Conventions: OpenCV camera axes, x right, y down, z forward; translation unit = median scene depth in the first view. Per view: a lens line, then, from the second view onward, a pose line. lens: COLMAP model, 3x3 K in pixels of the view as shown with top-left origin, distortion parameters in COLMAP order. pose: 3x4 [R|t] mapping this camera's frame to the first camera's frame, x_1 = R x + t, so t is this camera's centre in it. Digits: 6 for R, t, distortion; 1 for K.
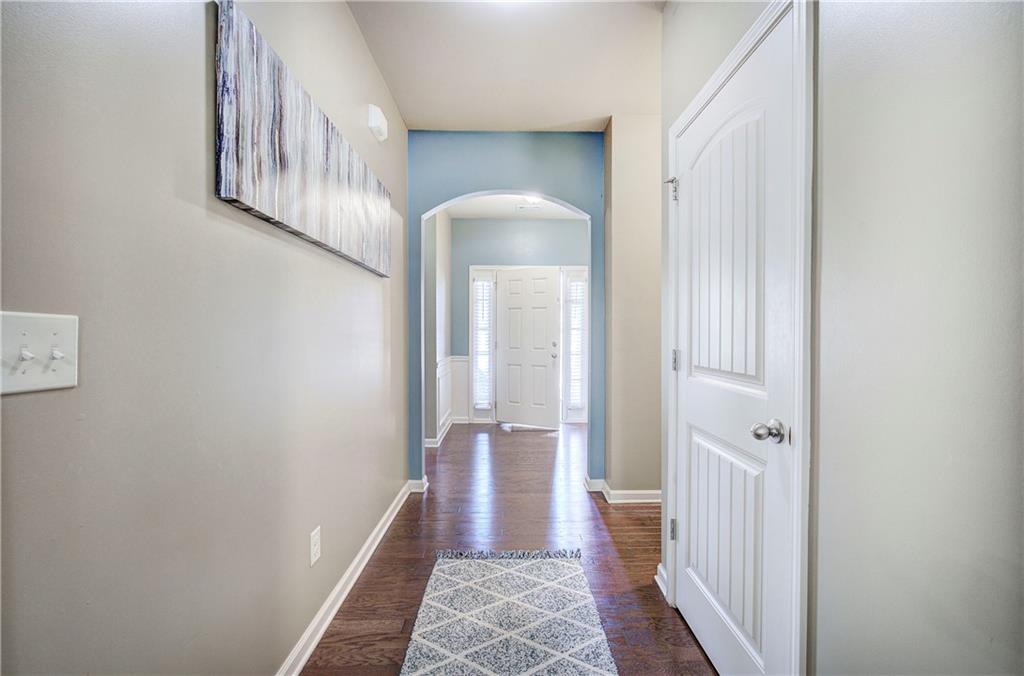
lens RADIAL K [[435.4, 0, 513.8], [0, 435.4, 334.1], [0, 0, 1]] dist [-0.002633, 0.000175]
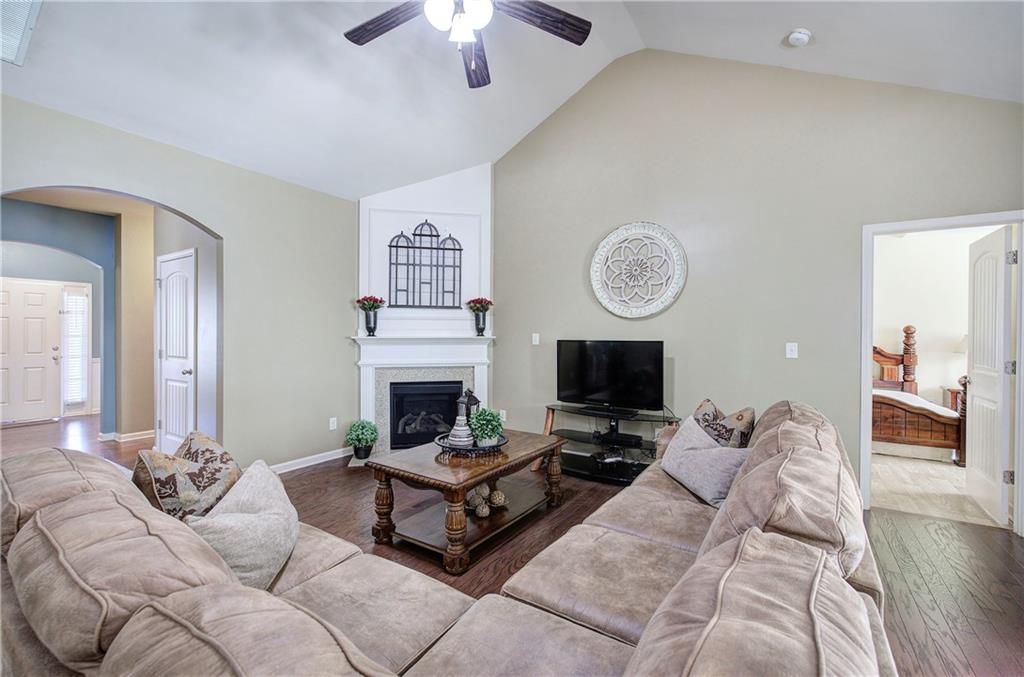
lens RADIAL K [[435.4, 0, 512.5], [0, 435.4, 333.6], [0, 0, 1]] dist [-0.002633, 0.000175]
pose [[0.550023, -0.003287, 0.835143, -0.716416], [-0.002122, 0.999984, 0.005334, -0.093119], [-0.835147, -0.004706, 0.550007, -2.458185]]
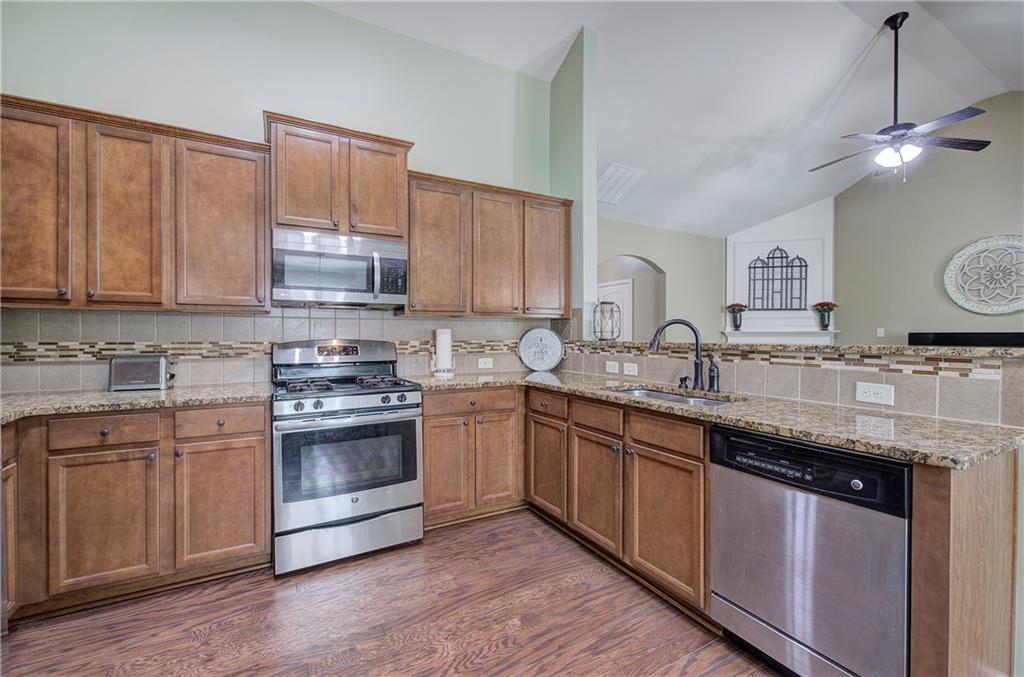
lens RADIAL K [[435.4, 0, 505.1], [0, 435.4, 336.7], [0, 0, 1]] dist [-0.002633, 0.000175]
pose [[0.877343, -0.002335, 0.479858, -2.919201], [-0.001515, 0.999970, 0.007635, -0.025170], [-0.479861, -0.007426, 0.877313, -2.708399]]
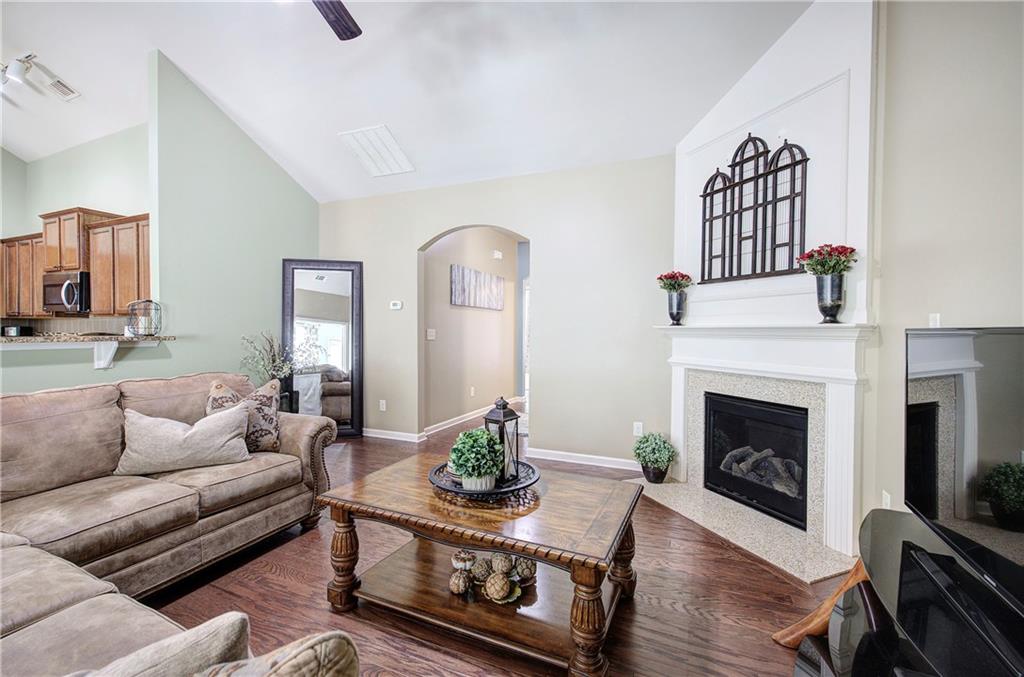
lens RADIAL K [[435.4, 0, 508.9], [0, 435.4, 335.8], [0, 0, 1]] dist [-0.002633, 0.000175]
pose [[0.912972, 0.007758, -0.407948, 1.421059], [-0.003400, 0.999929, 0.011407, -0.024646], [0.408007, -0.009027, 0.912934, -2.392911]]
